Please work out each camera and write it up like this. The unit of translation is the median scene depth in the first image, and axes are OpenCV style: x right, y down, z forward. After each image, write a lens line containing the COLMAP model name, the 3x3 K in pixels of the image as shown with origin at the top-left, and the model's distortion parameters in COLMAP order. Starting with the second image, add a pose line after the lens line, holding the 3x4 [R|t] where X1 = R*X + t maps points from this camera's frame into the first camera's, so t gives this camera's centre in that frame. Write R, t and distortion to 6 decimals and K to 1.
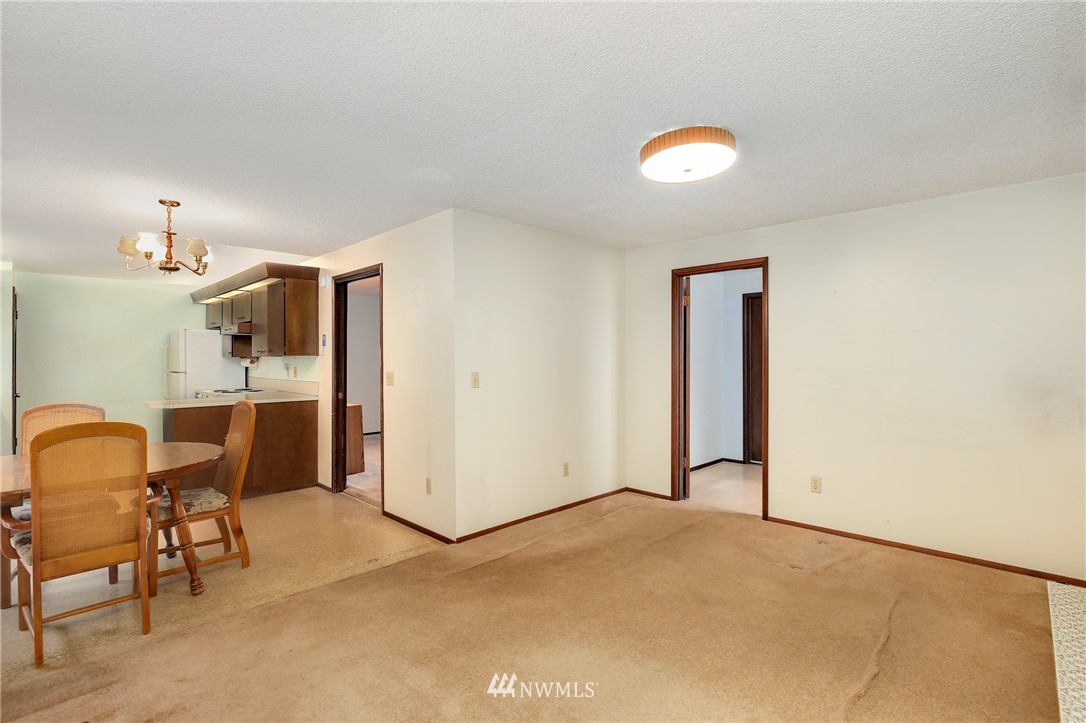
lens RADIAL K [[508.8, 0, 566.9], [0, 508.8, 359.1], [0, 0, 1]] dist [-0.025605, 0.002907]
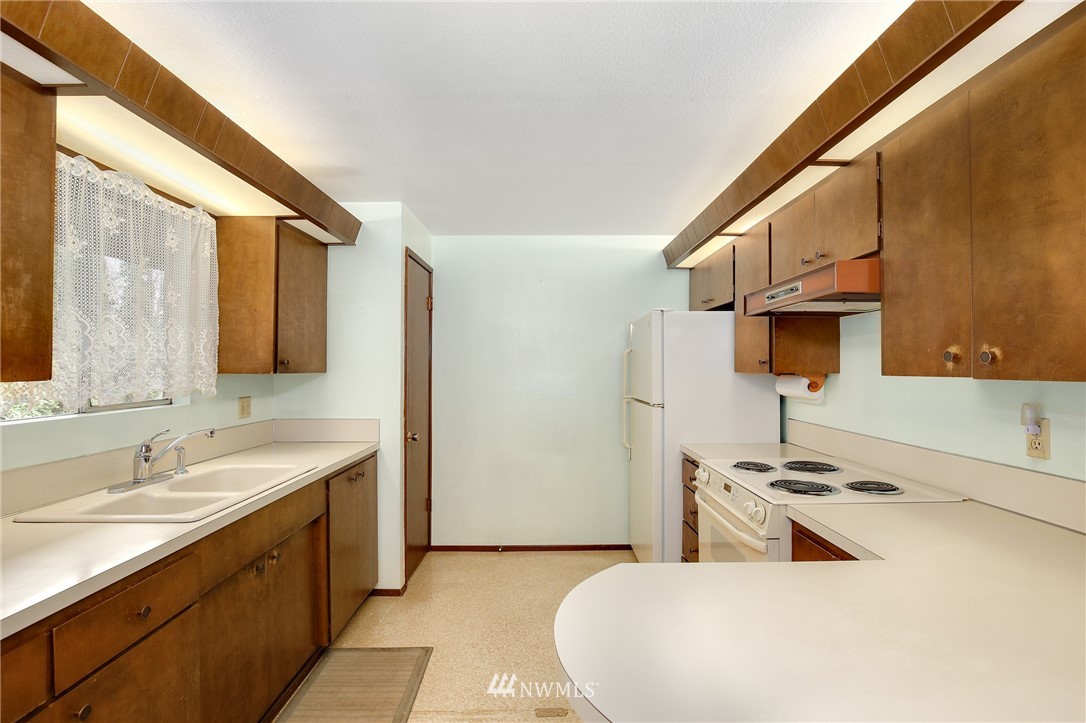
lens RADIAL K [[508.8, 0, 551.4], [0, 508.8, 372.3], [0, 0, 1]] dist [-0.025605, 0.002907]
pose [[0.698408, 0.004470, -0.715686, -0.479363], [0.001729, 0.999967, 0.007932, -0.007971], [0.715698, -0.006778, 0.698377, 0.578365]]
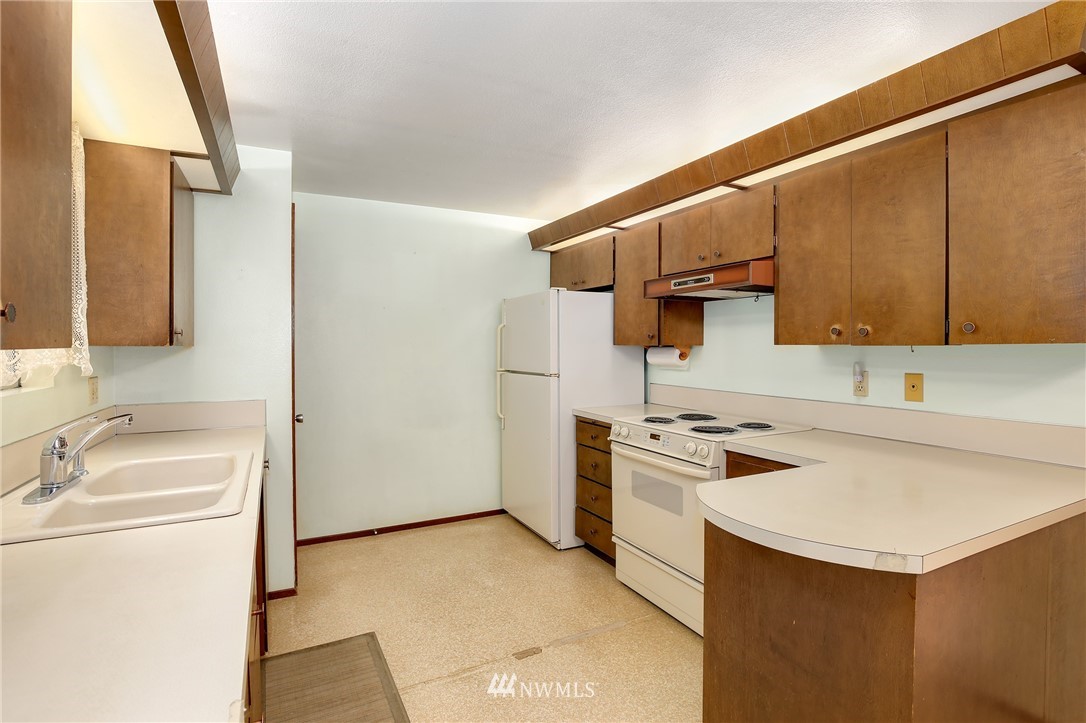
lens RADIAL K [[508.8, 0, 570.6], [0, 508.8, 363.1], [0, 0, 1]] dist [-0.025605, 0.002907]
pose [[0.945821, 0.009587, -0.324548, -0.556687], [0.001971, 0.999376, 0.035266, -0.004481], [0.324683, -0.033995, 0.945212, 0.494383]]
